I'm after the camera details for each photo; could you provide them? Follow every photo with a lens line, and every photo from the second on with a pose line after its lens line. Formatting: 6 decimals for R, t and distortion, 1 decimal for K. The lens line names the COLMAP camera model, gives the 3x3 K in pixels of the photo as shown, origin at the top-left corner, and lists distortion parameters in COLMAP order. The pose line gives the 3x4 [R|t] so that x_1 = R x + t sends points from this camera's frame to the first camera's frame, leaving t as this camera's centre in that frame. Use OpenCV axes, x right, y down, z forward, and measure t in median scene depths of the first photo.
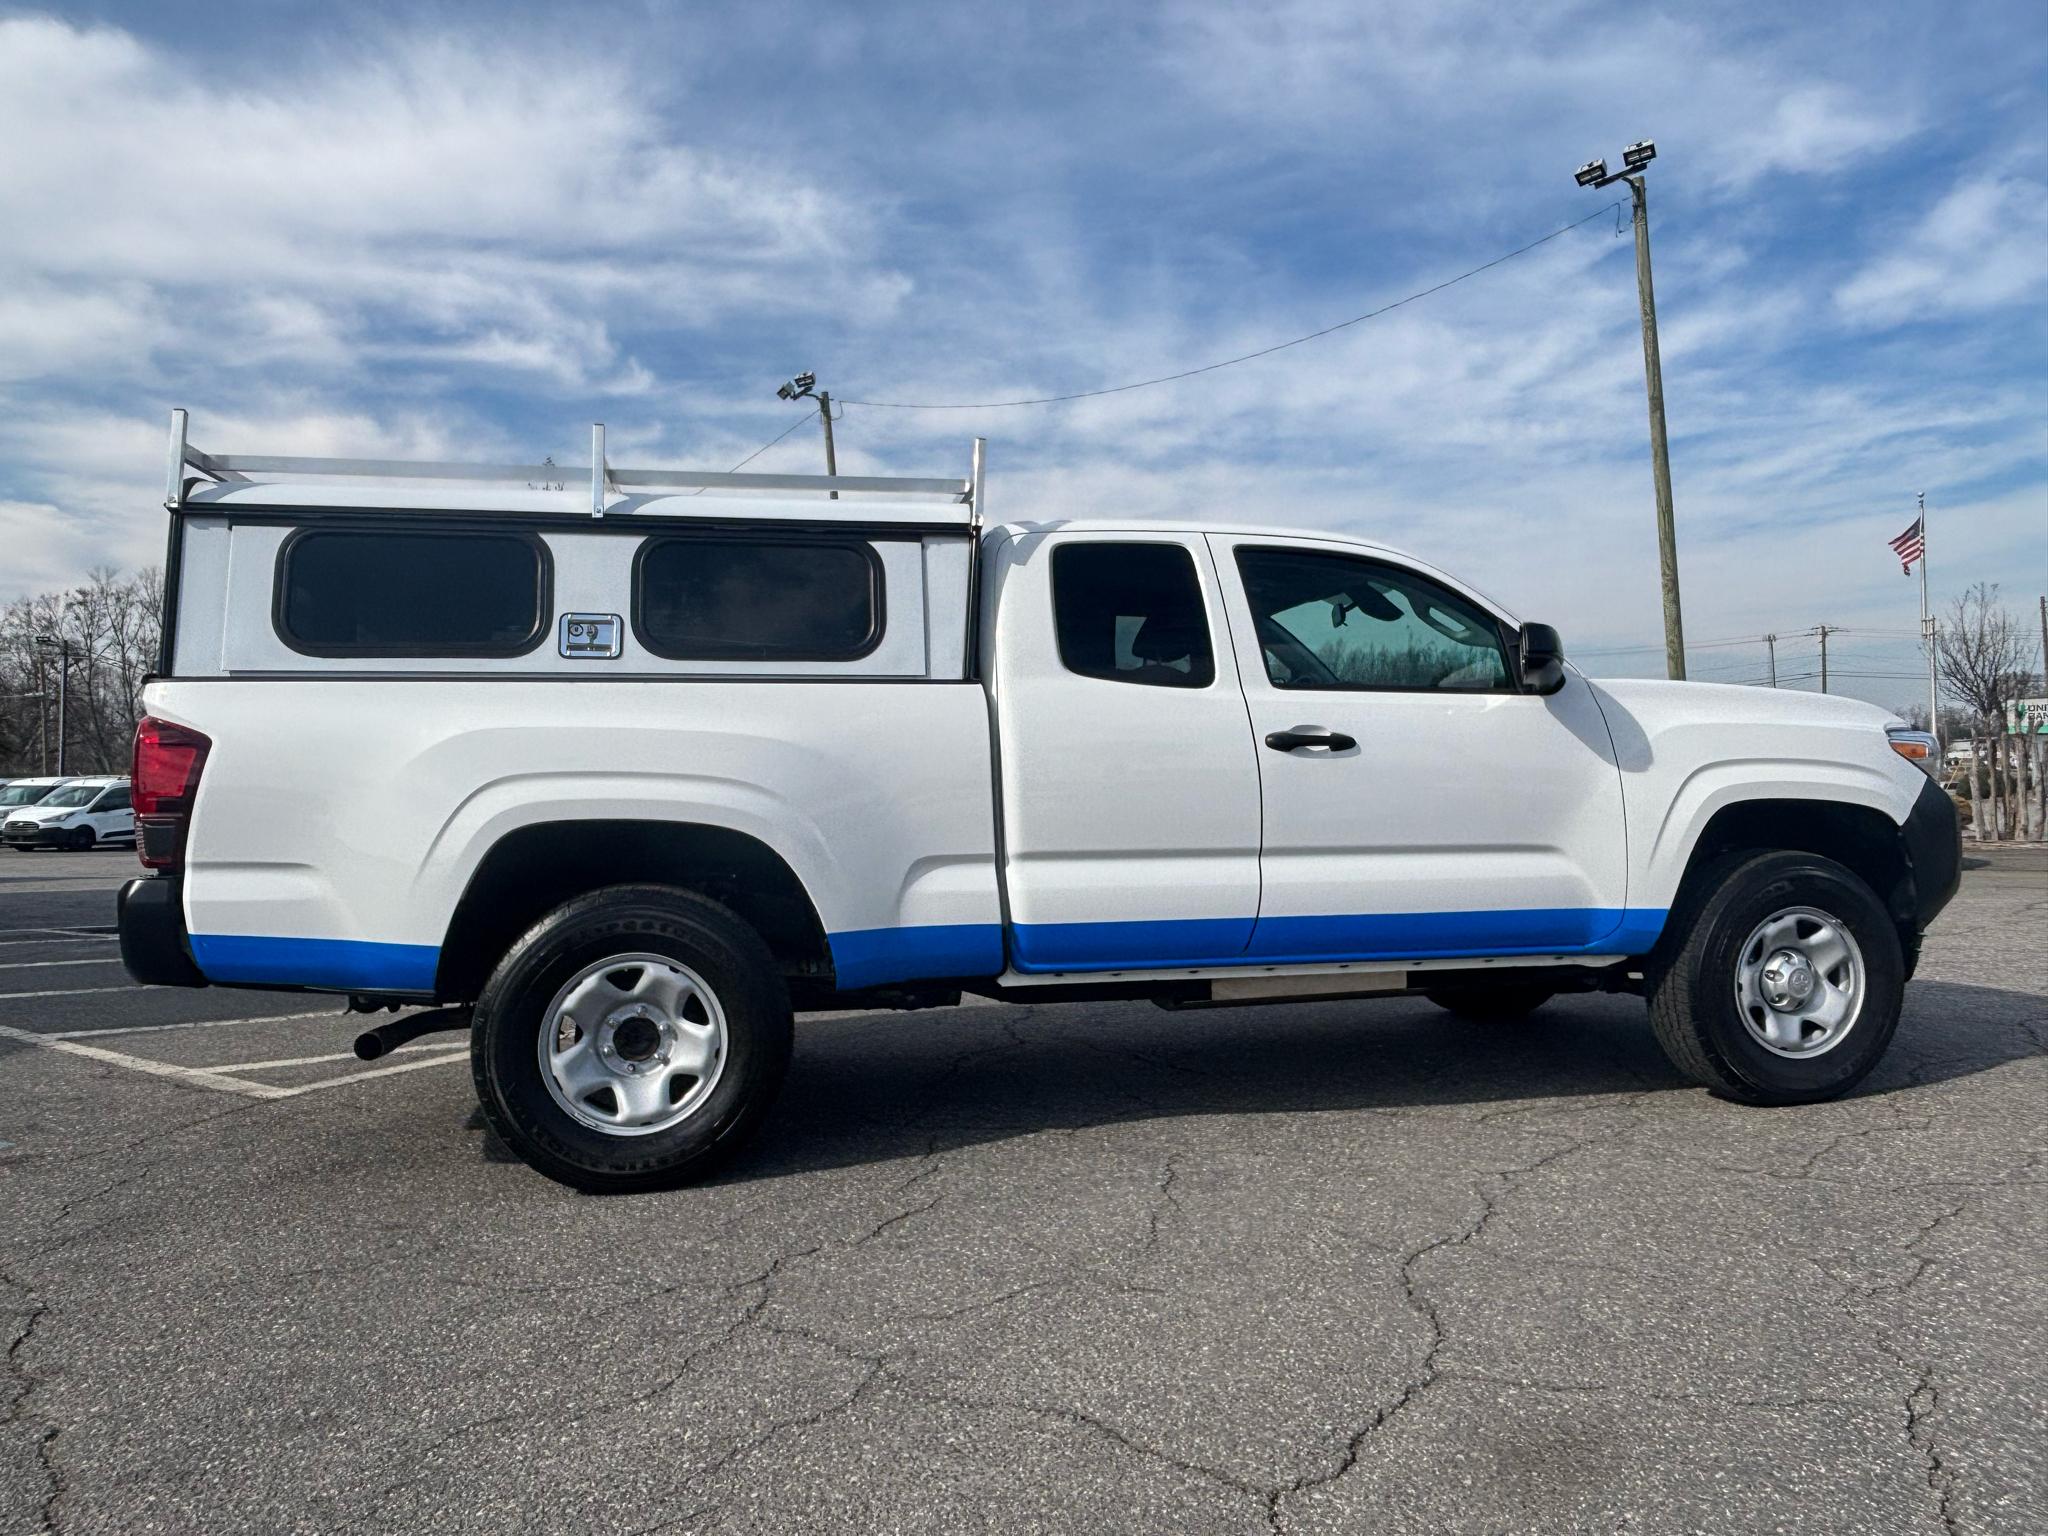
lens RADIAL K [[1357.0, 0, 1019.8], [0, 1357.0, 765.4], [0, 0, 1]] dist [0.018927, -0.024959]
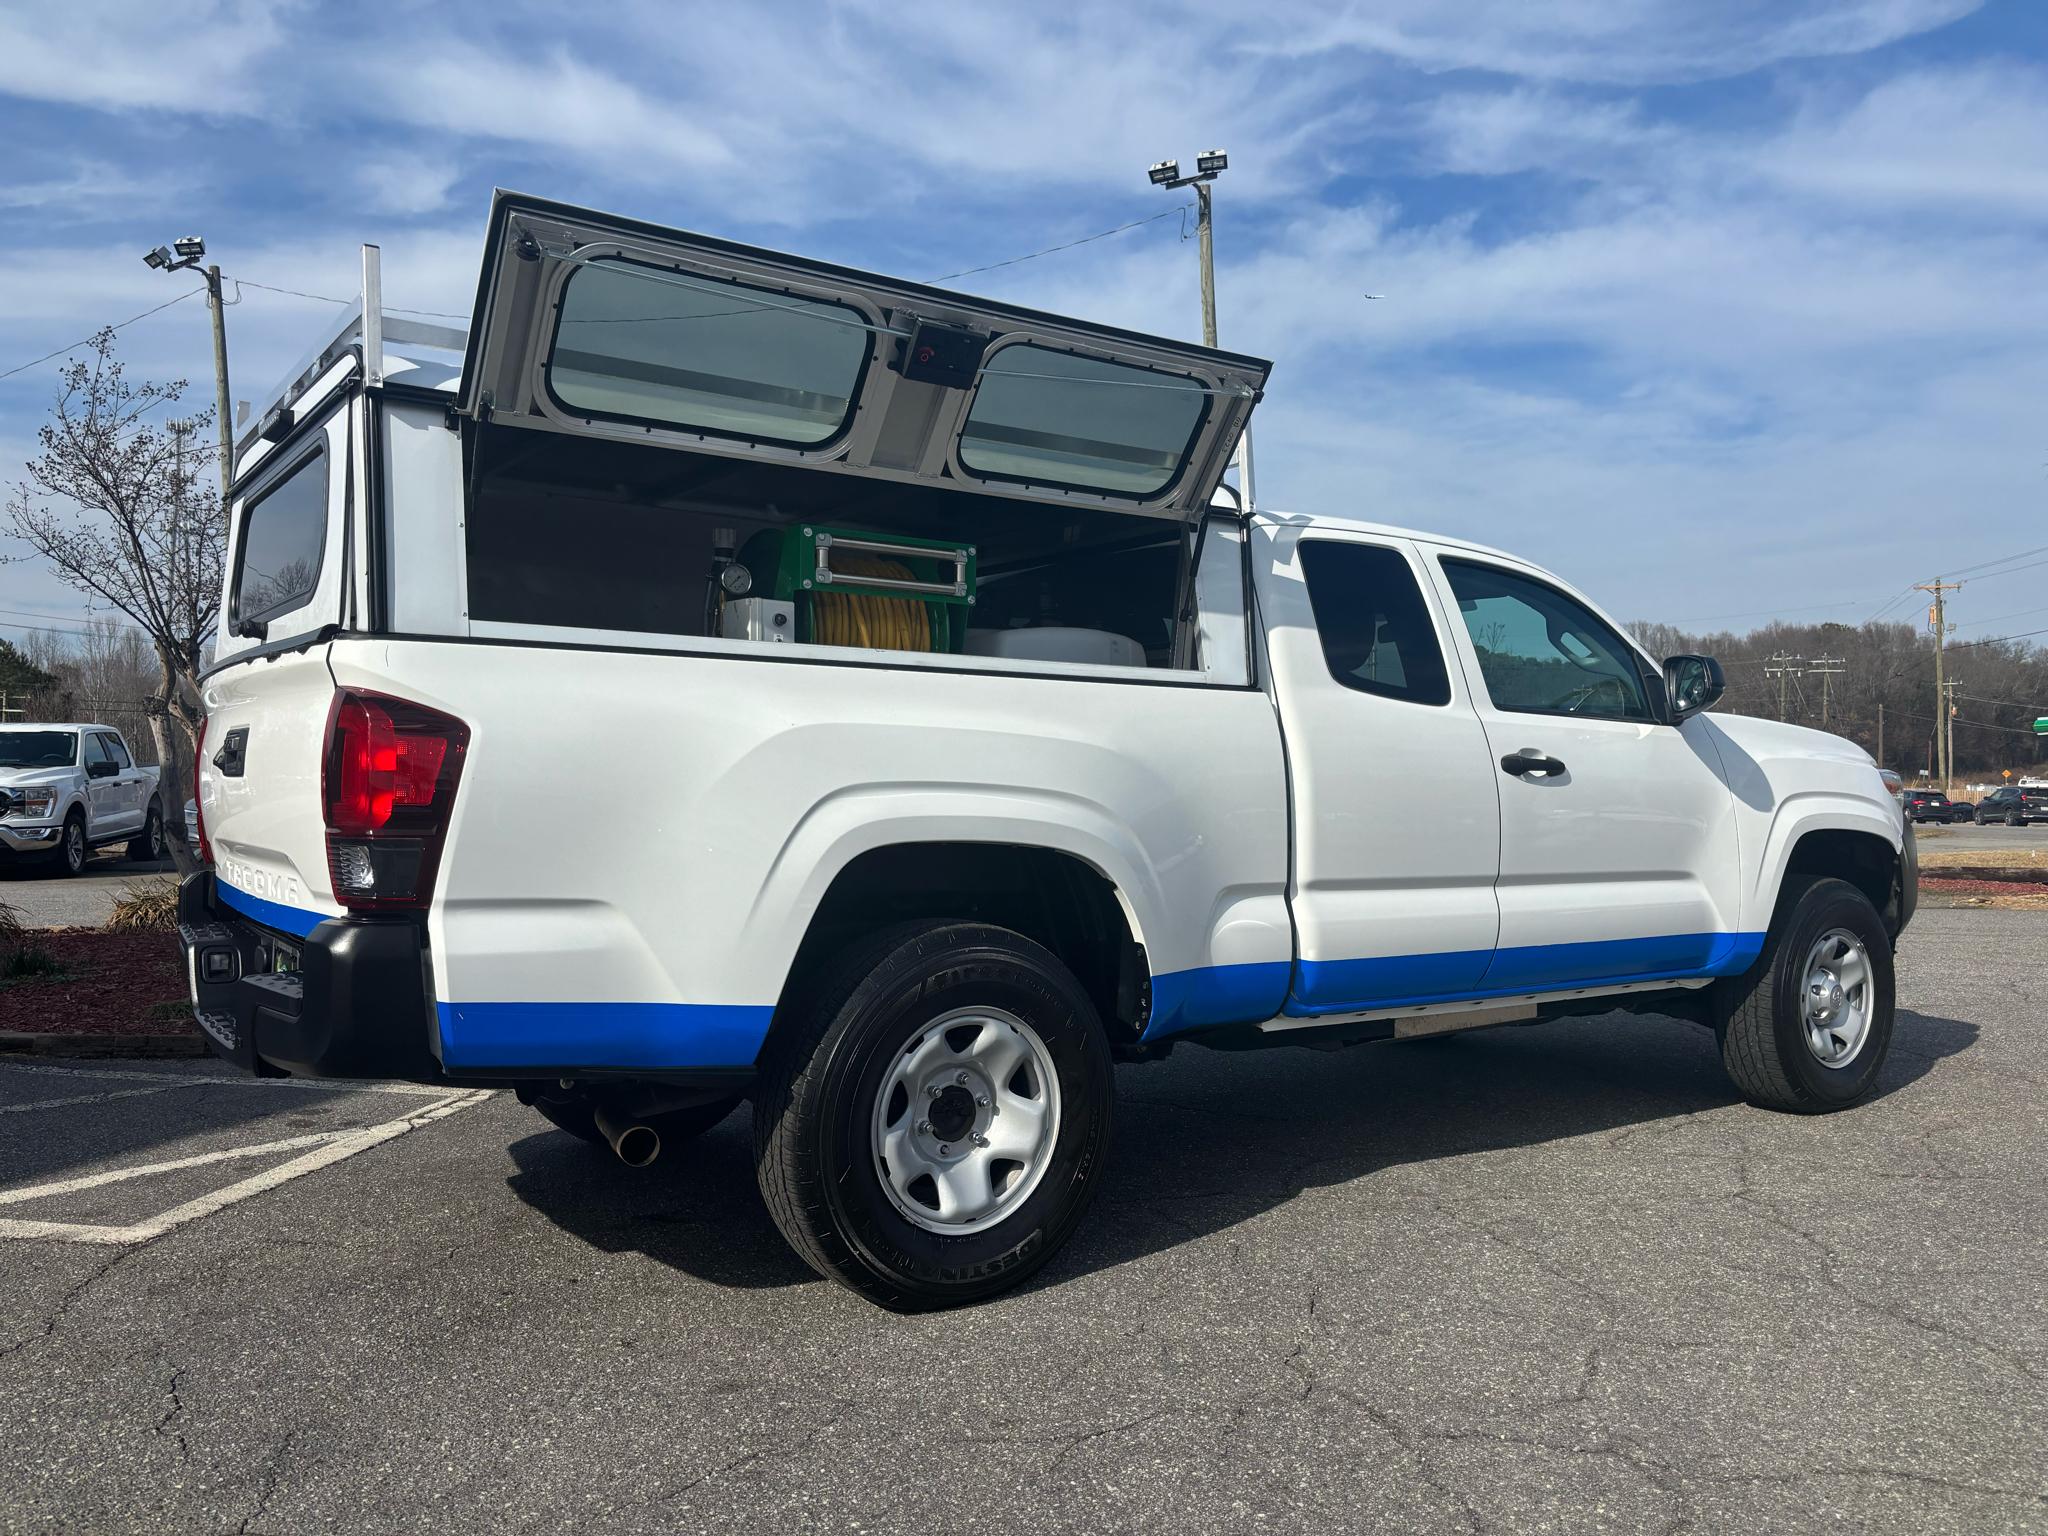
lens RADIAL K [[1589.3, 0, 1060.9], [0, 1589.3, 727.1], [0, 0, 1]] dist [0.041576, -0.073927]
pose [[0.908922, 0.037297, 0.415295, -0.567290], [-0.024397, 0.999042, -0.036327, 0.004579], [-0.416252, 0.022887, 0.908961, 0.100959]]
